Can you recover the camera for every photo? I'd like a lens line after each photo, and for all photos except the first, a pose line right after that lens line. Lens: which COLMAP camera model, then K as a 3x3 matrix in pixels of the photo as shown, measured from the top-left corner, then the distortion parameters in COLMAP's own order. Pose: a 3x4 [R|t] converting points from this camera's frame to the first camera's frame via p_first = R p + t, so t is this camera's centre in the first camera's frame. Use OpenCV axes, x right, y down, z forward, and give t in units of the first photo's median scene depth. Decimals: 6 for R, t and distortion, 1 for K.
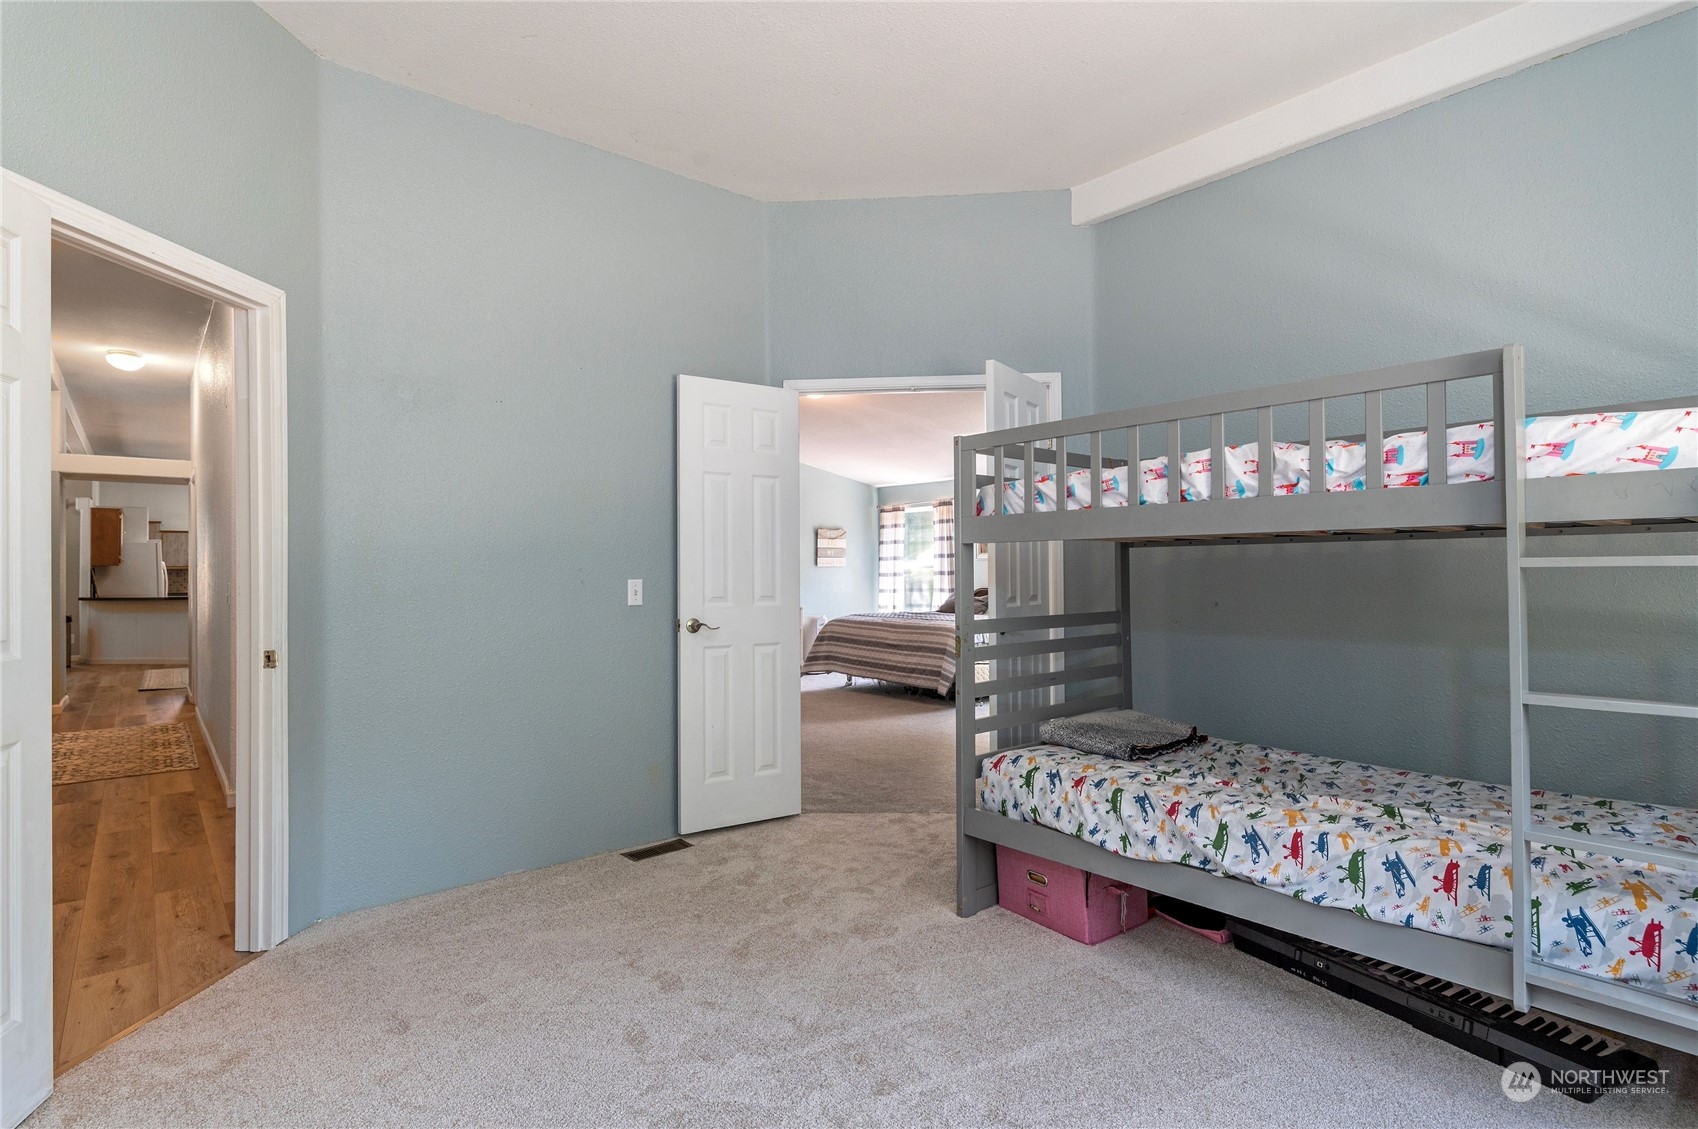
lens RADIAL K [[864.6, 0, 850.6], [0, 864.6, 567.4], [0, 0, 1]] dist [-0.001605, -0.000076]
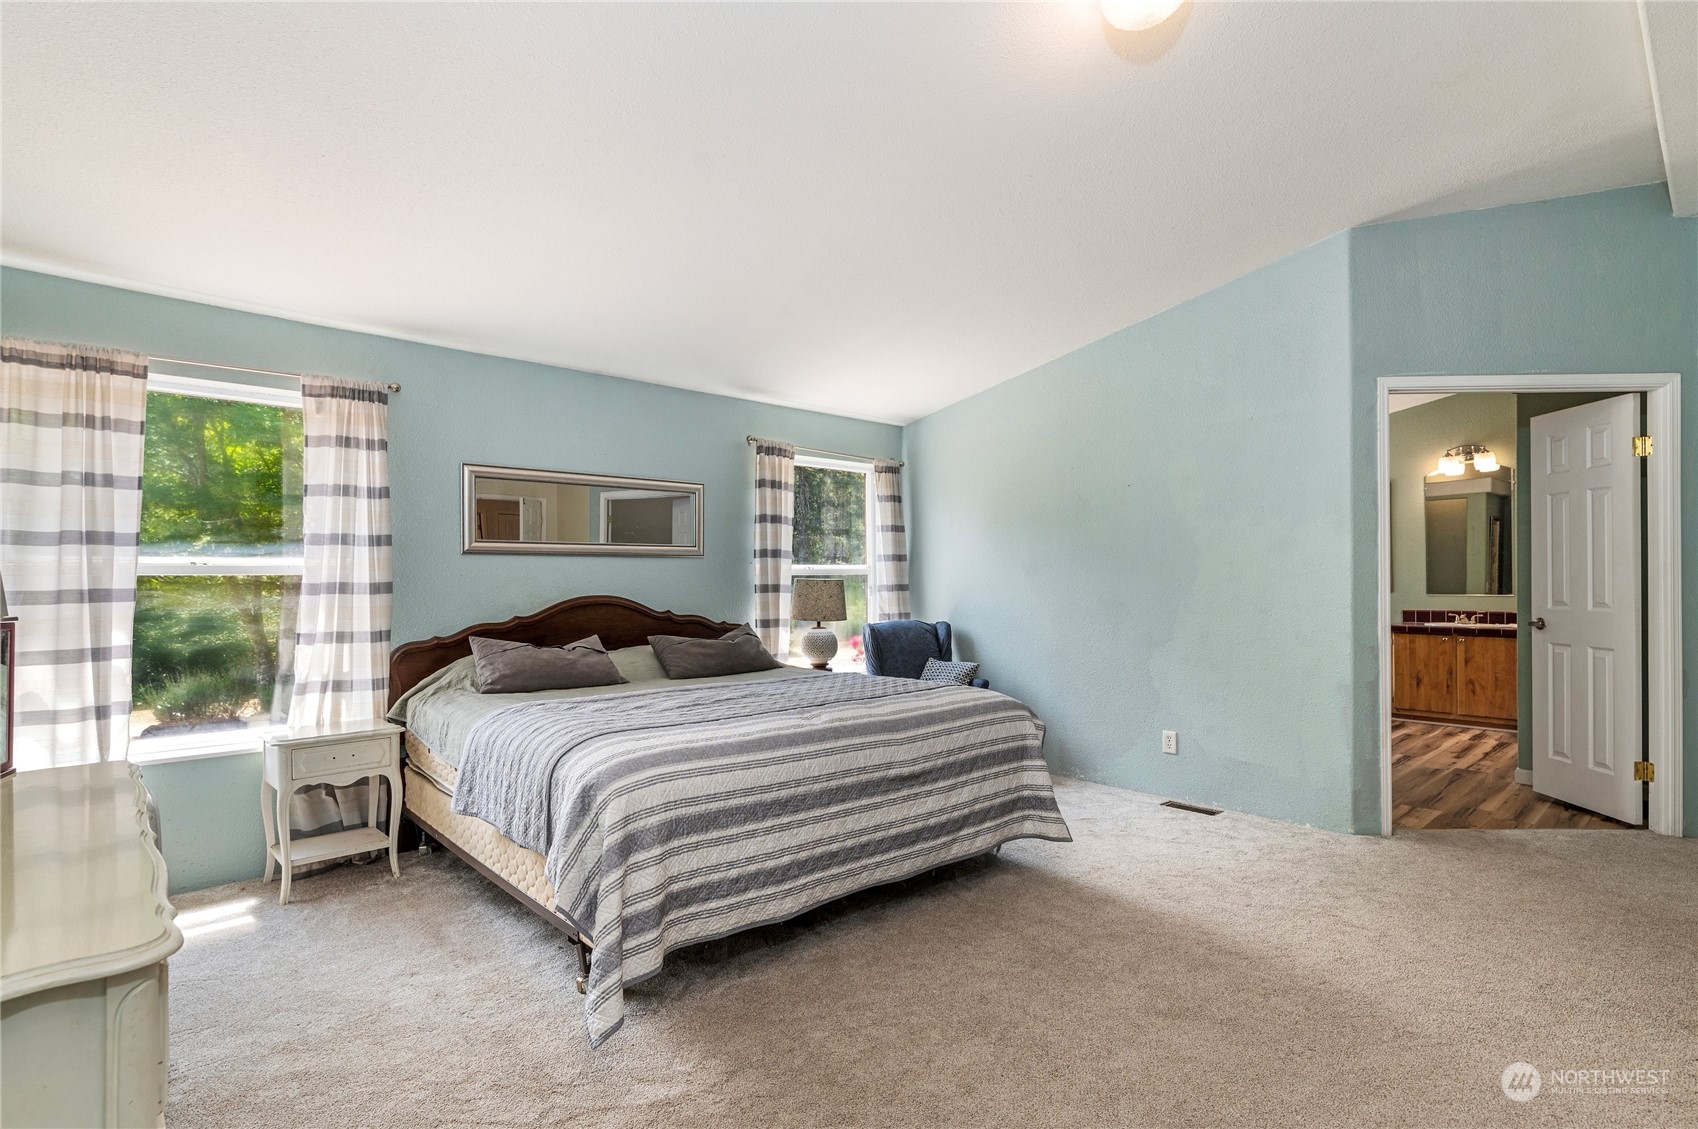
lens RADIAL K [[831.4, 0, 837.9], [0, 831.4, 576.2], [0, 0, 1]] dist [-0.001406, 0.000282]
pose [[-0.054109, 0.010495, 0.998480, -0.243940], [-0.001192, 0.999943, -0.010575, 0.004947], [-0.998534, -0.001763, -0.054094, 0.819114]]
